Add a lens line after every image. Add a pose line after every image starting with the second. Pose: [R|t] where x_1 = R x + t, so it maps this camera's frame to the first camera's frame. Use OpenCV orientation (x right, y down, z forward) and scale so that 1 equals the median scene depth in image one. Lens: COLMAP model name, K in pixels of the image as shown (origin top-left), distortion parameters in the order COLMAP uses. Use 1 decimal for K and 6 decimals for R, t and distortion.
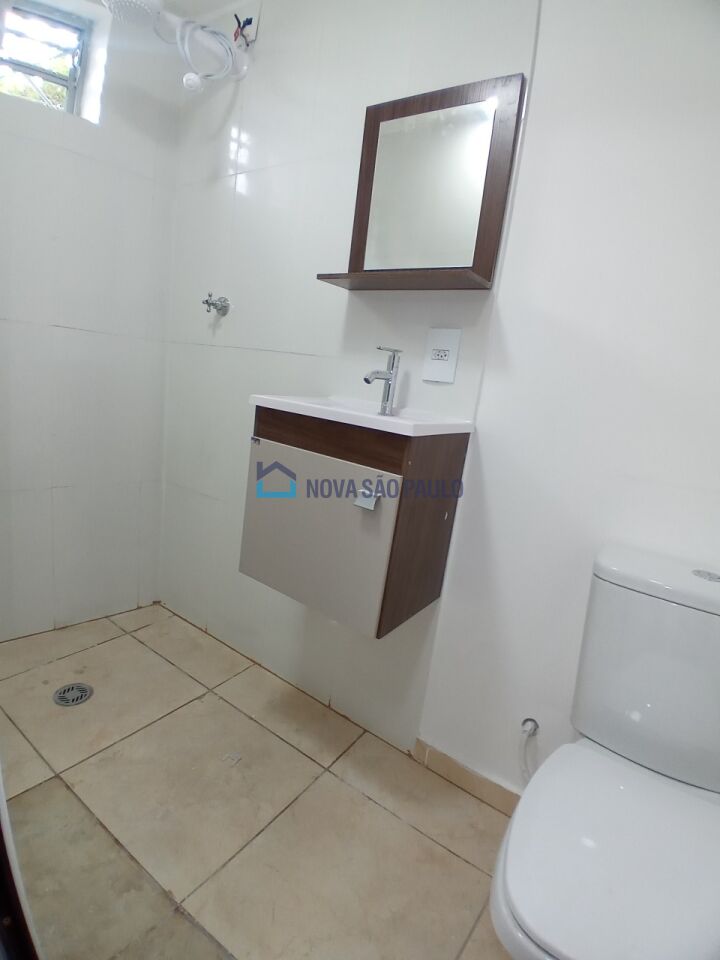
lens RADIAL K [[477.9, 0, 347.0], [0, 477.9, 480.0], [0, 0, 1]] dist [0.015924, -0.054303]
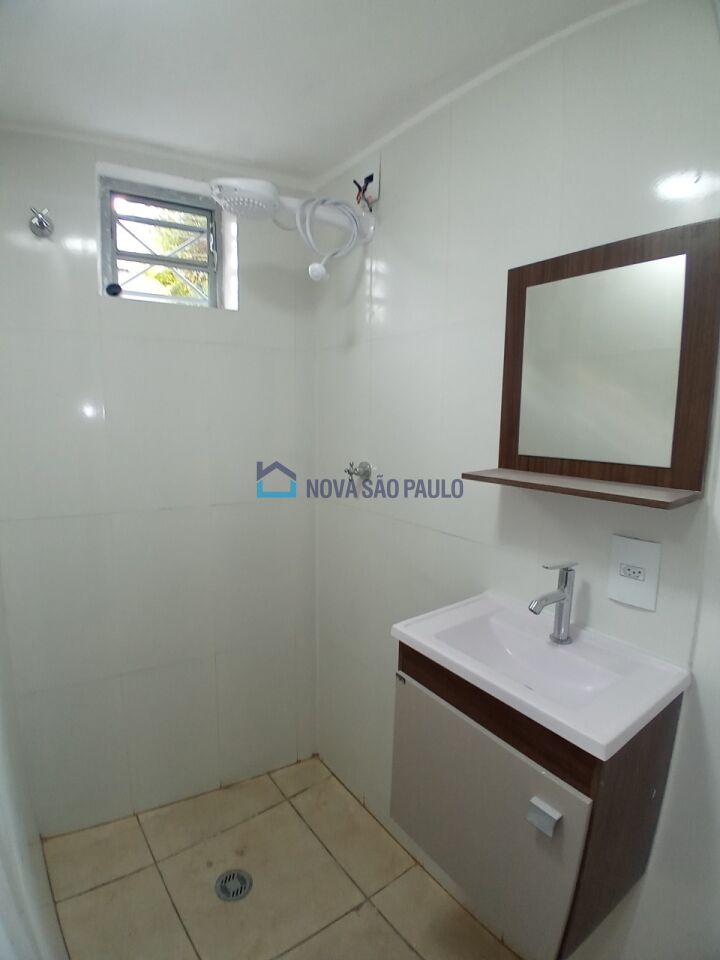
lens RADIAL K [[477.9, 0, 347.0], [0, 477.9, 480.0], [0, 0, 1]] dist [0.015924, -0.054303]
pose [[0.943839, -0.067369, -0.323465, 0.017720], [0.039566, 0.994993, -0.091780, -0.299219], [0.328029, 0.073828, 0.941778, 0.102881]]
